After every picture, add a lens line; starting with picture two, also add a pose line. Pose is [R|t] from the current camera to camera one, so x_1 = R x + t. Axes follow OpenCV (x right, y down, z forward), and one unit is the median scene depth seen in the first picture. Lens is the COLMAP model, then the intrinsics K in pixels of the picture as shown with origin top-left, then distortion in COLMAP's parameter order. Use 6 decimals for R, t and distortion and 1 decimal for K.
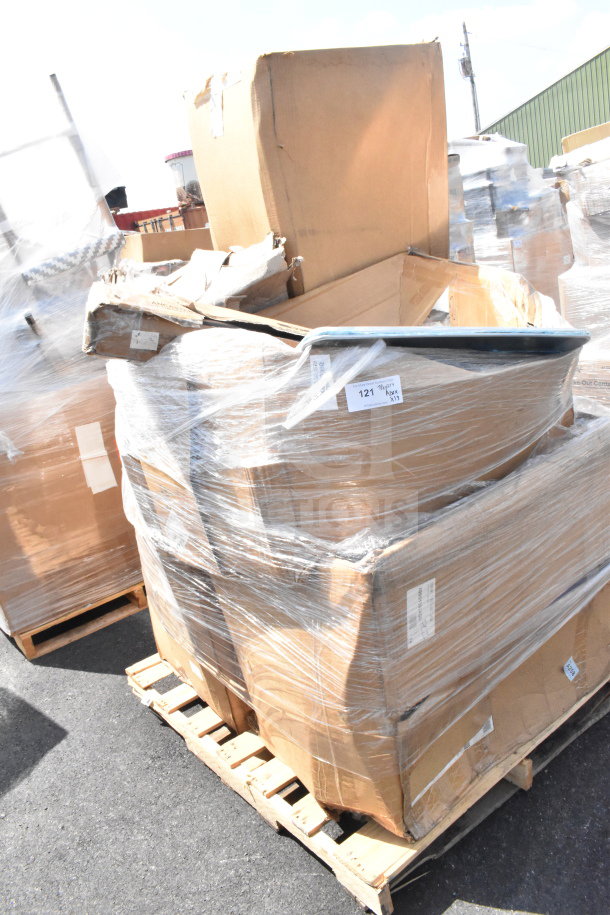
lens RADIAL K [[701.2, 0, 305.0], [0, 701.2, 457.5], [0, 0, 1]] dist [-0.087111, 0.005573]
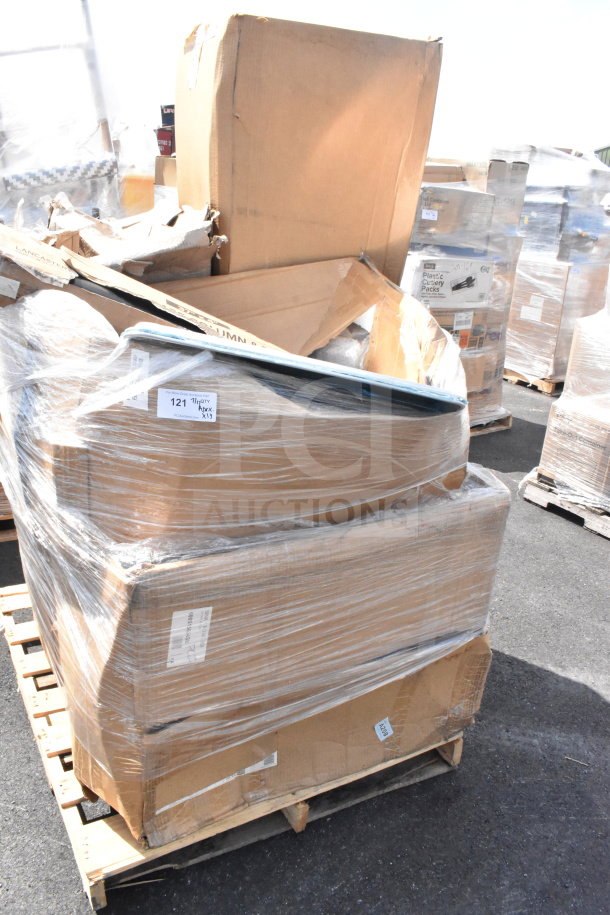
lens RADIAL K [[701.2, 0, 305.0], [0, 701.2, 457.5], [0, 0, 1]] dist [-0.087111, 0.005573]
pose [[0.959986, 0.275247, -0.051632, 0.252184], [-0.271399, 0.959855, 0.070853, -0.105338], [0.069061, -0.054005, 0.996150, 0.056119]]
